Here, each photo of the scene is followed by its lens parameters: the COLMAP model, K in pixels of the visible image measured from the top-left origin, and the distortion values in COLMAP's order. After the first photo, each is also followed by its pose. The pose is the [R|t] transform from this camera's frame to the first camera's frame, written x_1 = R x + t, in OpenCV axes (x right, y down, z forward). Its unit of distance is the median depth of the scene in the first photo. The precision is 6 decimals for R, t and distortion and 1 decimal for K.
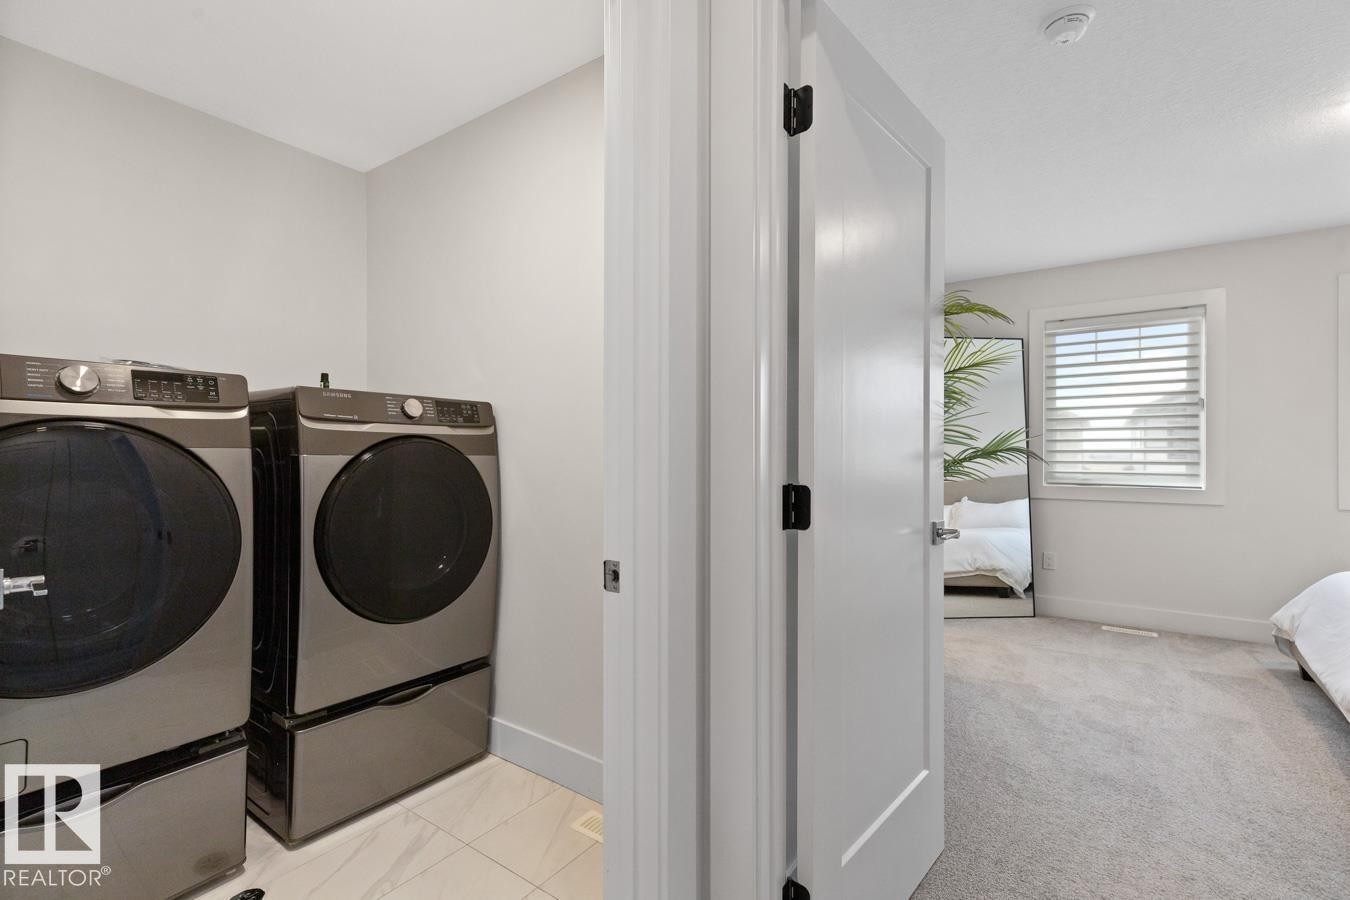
lens RADIAL K [[619.0, 0, 675.0], [0, 619.0, 450.0], [0, 0, 1]] dist [0.007428, 0.000114]
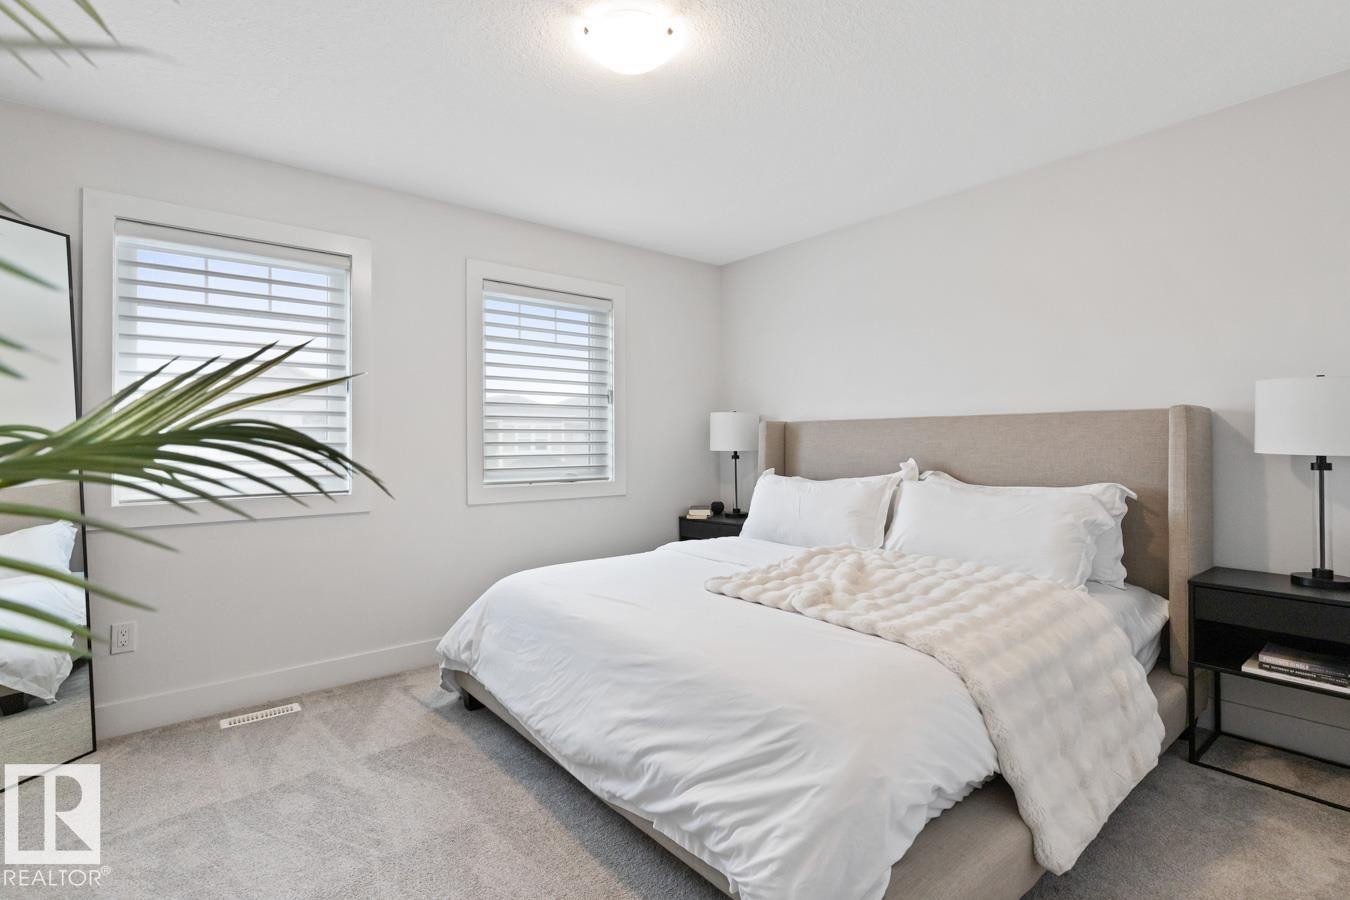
lens RADIAL K [[638.4, 0, 674.2], [0, 638.4, 435.9], [0, 0, 1]] dist [0.001793, 0.000285]
pose [[0.258871, 0.010102, 0.965859, 0.210055], [0.000439, 0.999944, -0.010576, 0.001441], [-0.965912, 0.003162, 0.258852, 0.454993]]
